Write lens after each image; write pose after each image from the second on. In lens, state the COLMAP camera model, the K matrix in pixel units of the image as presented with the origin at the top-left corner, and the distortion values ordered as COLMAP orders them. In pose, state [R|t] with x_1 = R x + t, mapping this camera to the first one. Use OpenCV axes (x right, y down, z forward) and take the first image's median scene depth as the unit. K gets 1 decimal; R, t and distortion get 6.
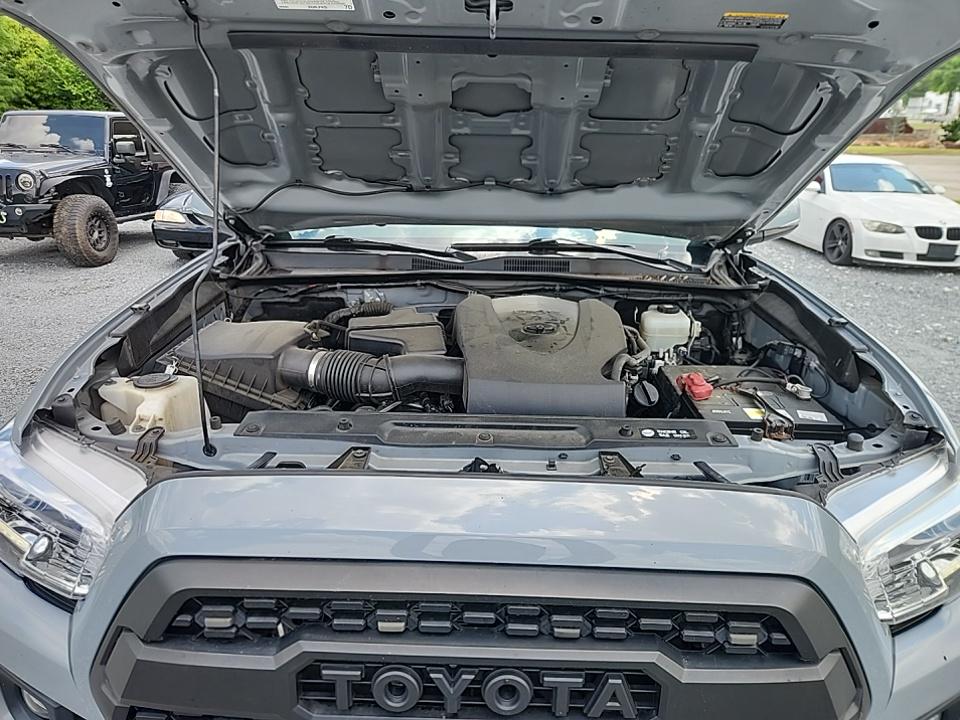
lens RADIAL K [[648.0, 0, 476.0], [0, 648.0, 364.9], [0, 0, 1]] dist [0.061729, -0.050484]
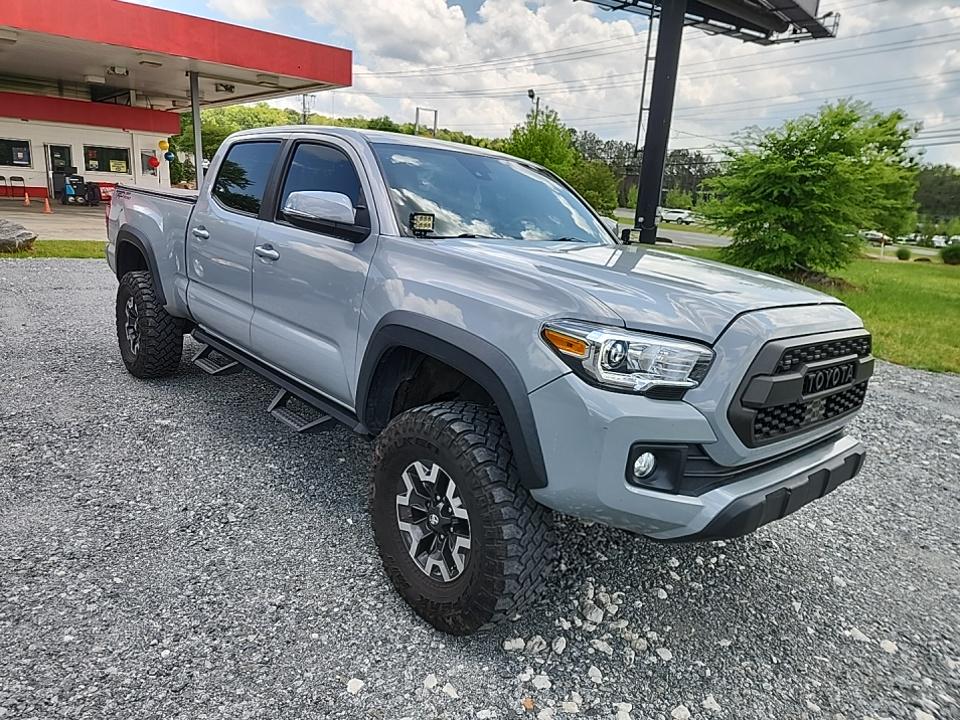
lens RADIAL K [[648.0, 0, 476.0], [0, 648.0, 364.9], [0, 0, 1]] dist [0.061729, -0.050484]
pose [[0.740323, -0.108668, 0.663410, -0.288398], [0.151930, 0.988362, -0.007648, 0.024124], [-0.654858, 0.106454, 0.748217, -0.009438]]
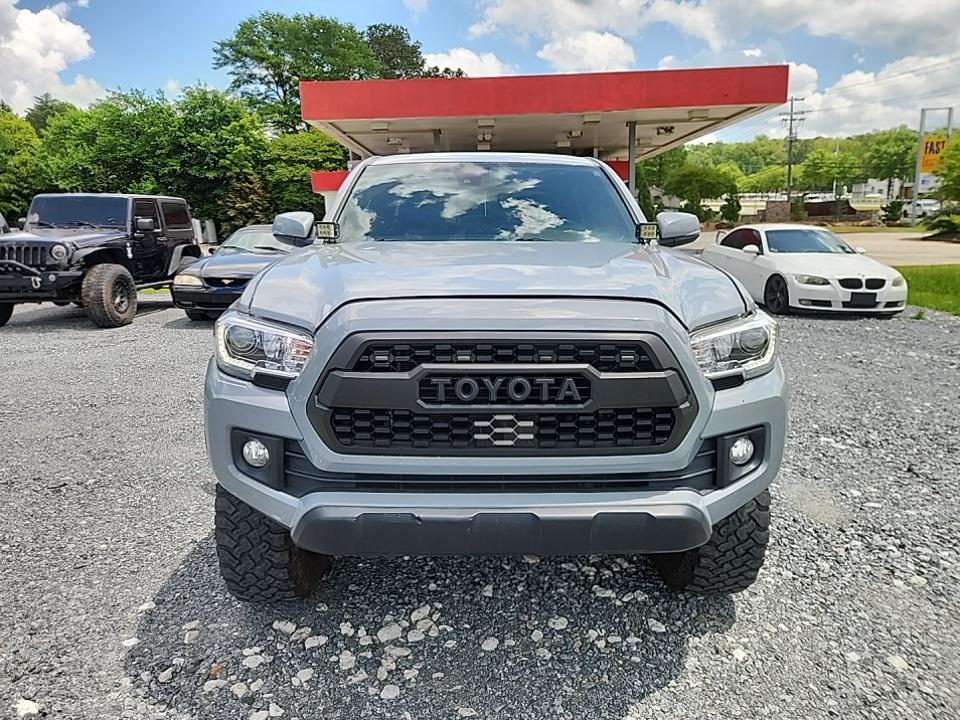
lens RADIAL K [[648.0, 0, 476.0], [0, 648.0, 364.9], [0, 0, 1]] dist [0.061729, -0.050484]
pose [[0.999215, -0.020200, 0.034081, -0.015898], [0.024294, 0.991942, -0.124345, 0.067349], [-0.031294, 0.125075, 0.991654, -0.106952]]
